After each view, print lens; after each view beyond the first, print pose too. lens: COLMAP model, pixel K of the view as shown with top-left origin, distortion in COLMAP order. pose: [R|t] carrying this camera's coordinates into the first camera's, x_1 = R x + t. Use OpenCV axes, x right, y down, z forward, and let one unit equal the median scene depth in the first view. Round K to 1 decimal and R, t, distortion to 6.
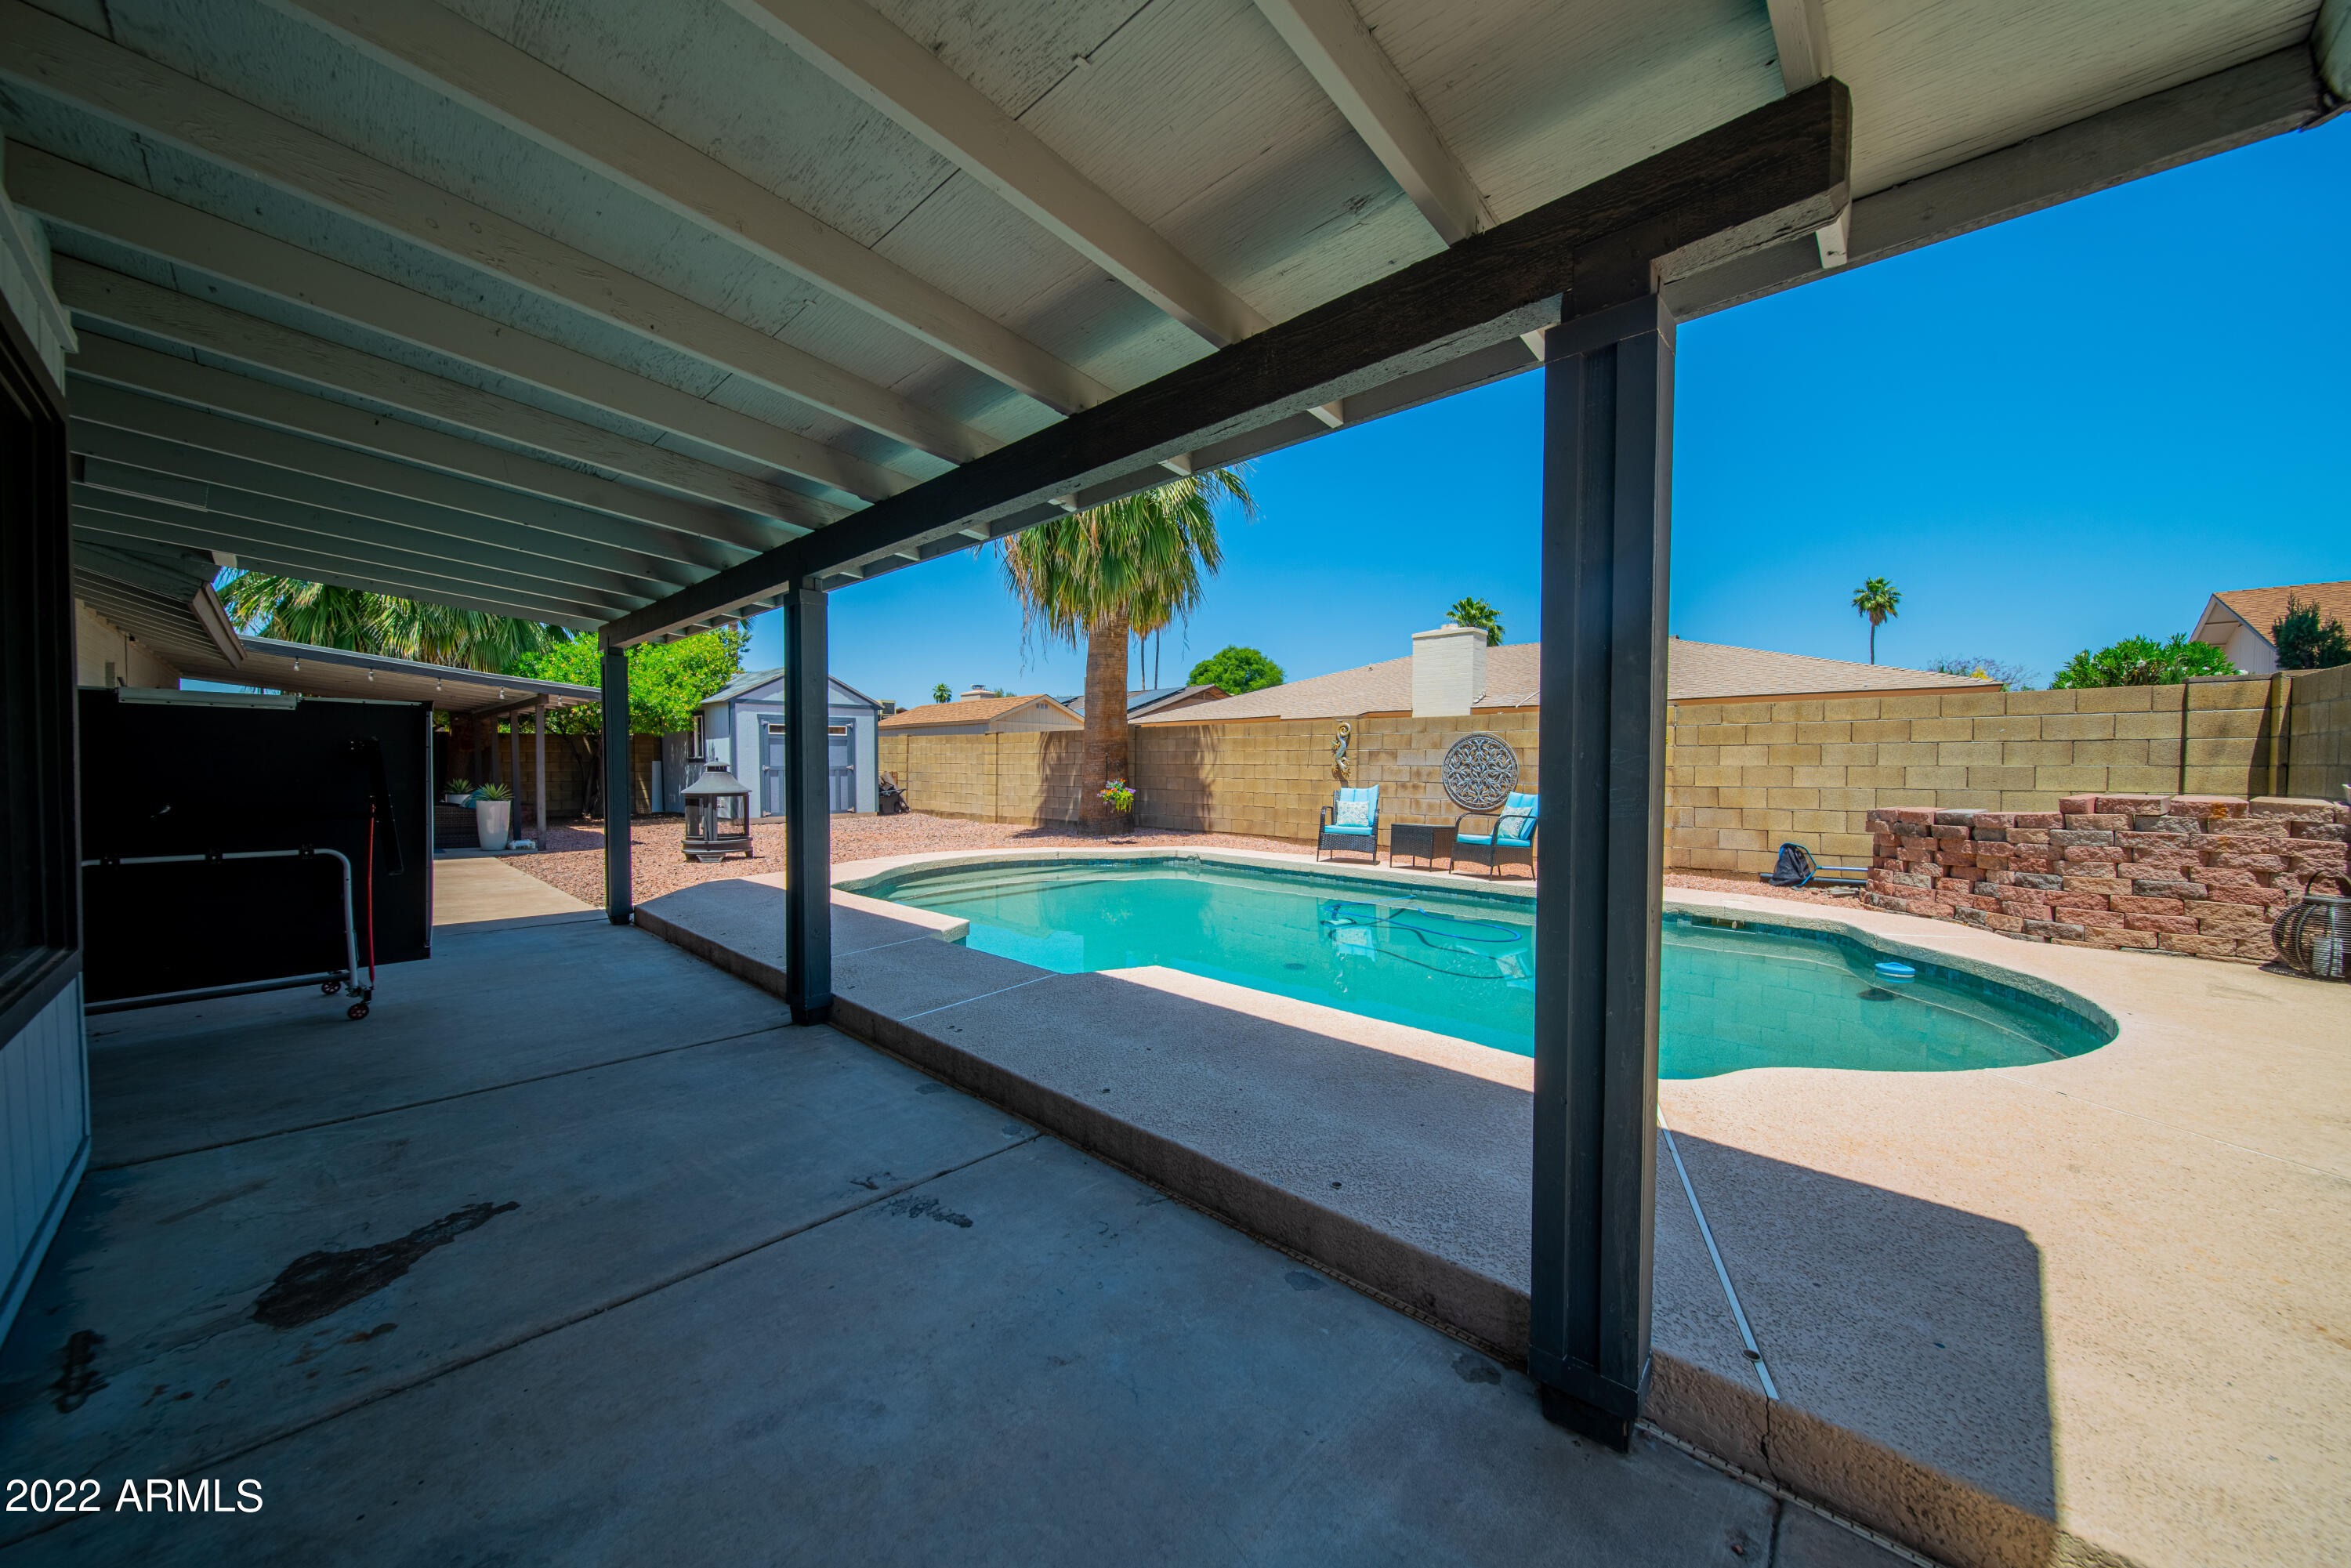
lens RADIAL K [[824.2, 0, 1172.8], [0, 824.2, 782.4], [0, 0, 1]] dist [-0.000681, -0.000711]
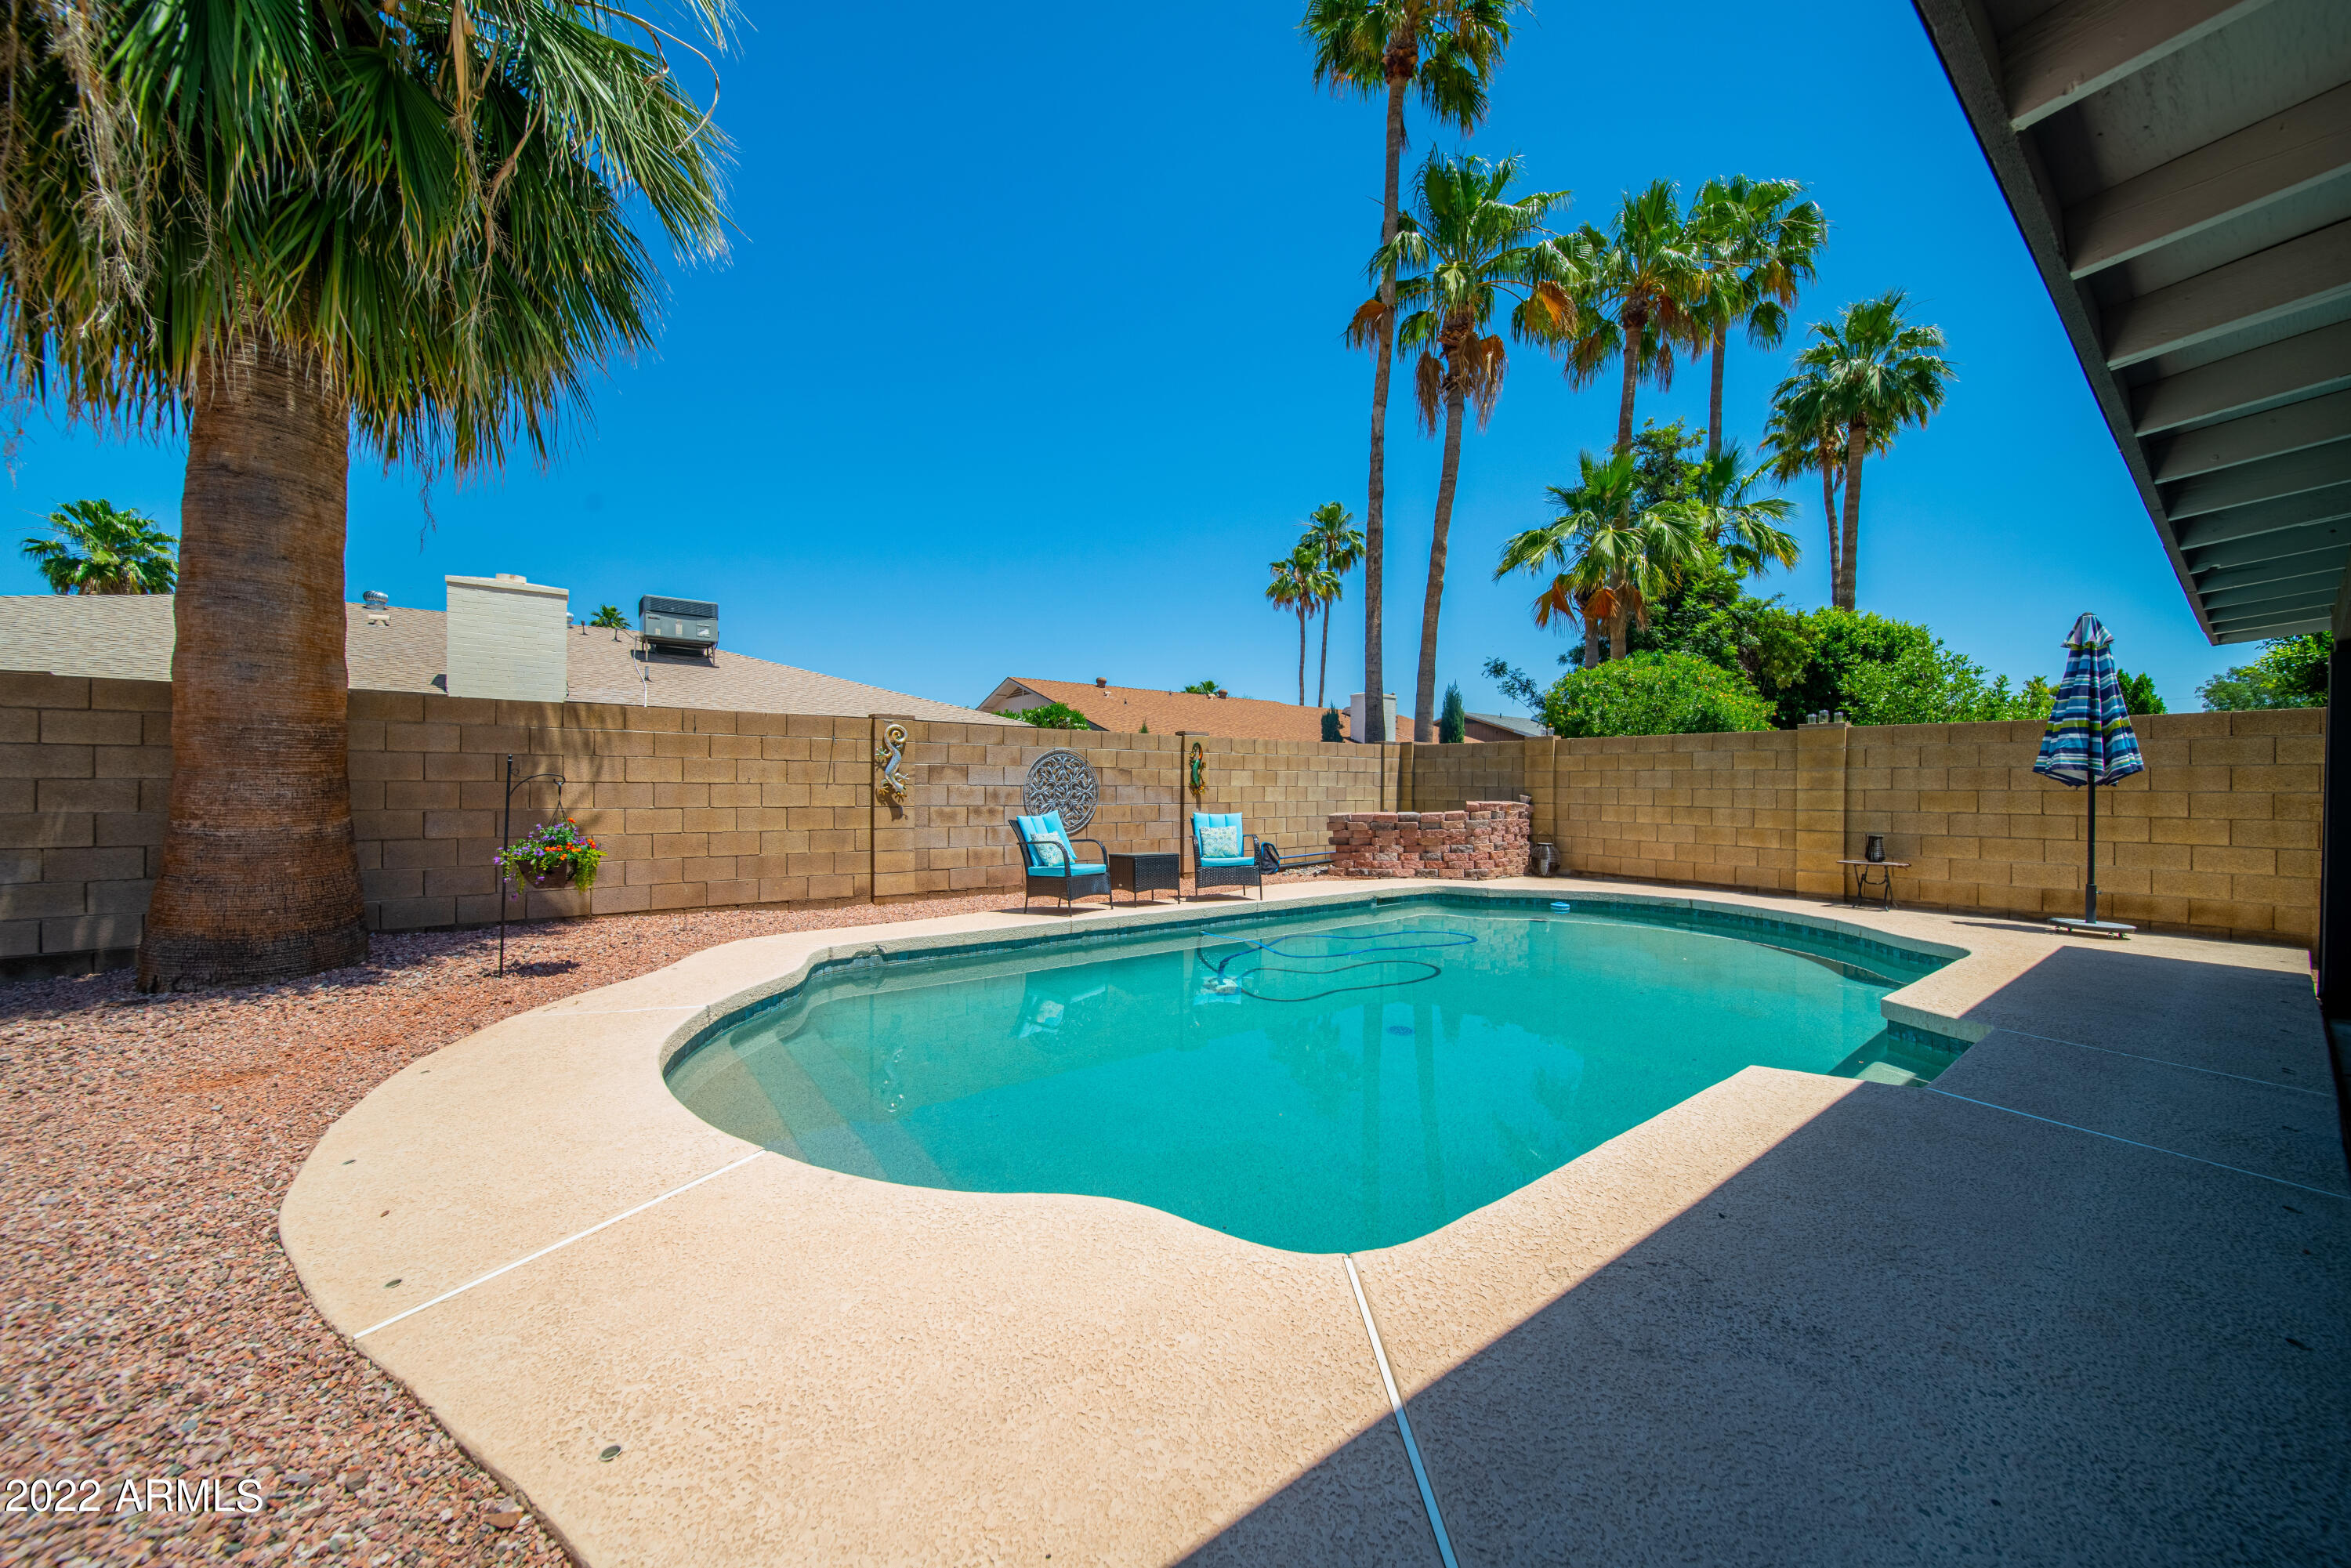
lens RADIAL K [[824.2, 0, 1162.8], [0, 824.2, 779.3], [0, 0, 1]] dist [-0.000681, -0.000711]
pose [[0.178910, 0.005116, 0.983852, -0.487061], [0.015783, 0.999843, -0.008069, -0.017755], [-0.983739, 0.016972, 0.178801, 0.712675]]
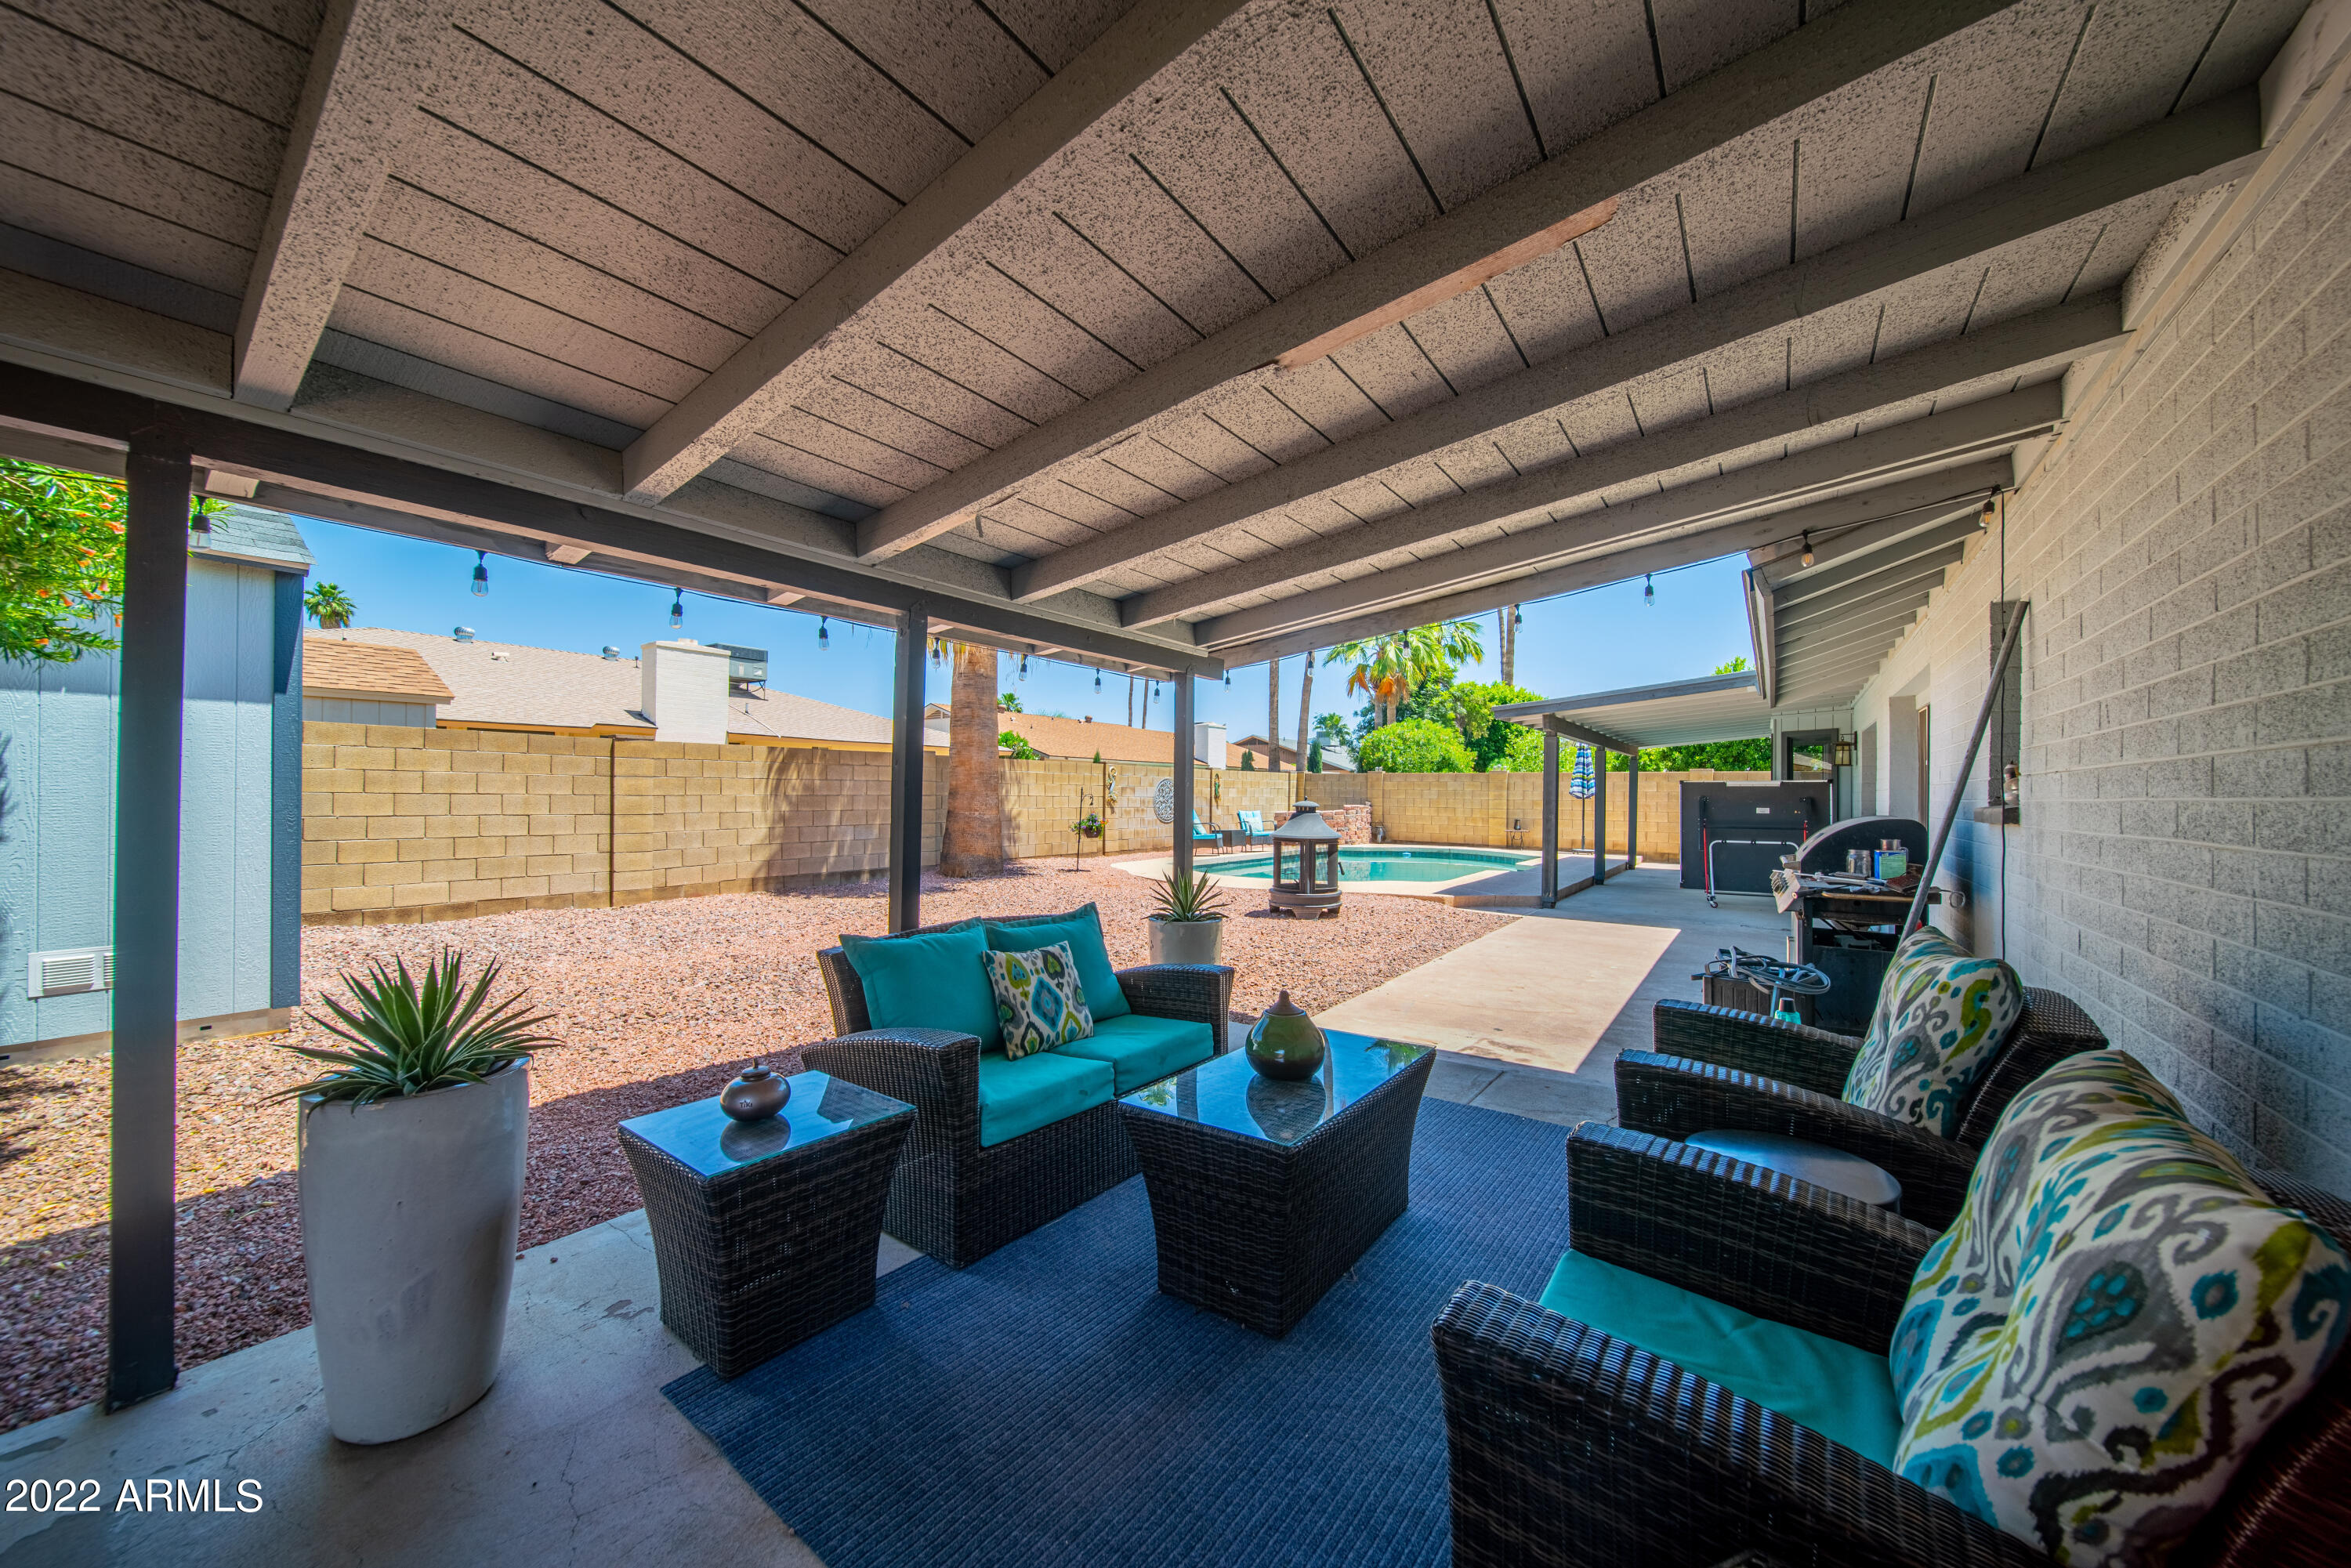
lens RADIAL K [[824.2, 0, 1167.7], [0, 824.2, 786.9], [0, 0, 1]] dist [-0.000681, -0.000711]
pose [[-0.120583, 0.003305, 0.992698, -1.321406], [0.011244, 0.999935, -0.001964, -0.037224], [-0.992640, 0.010925, -0.120612, 1.180280]]
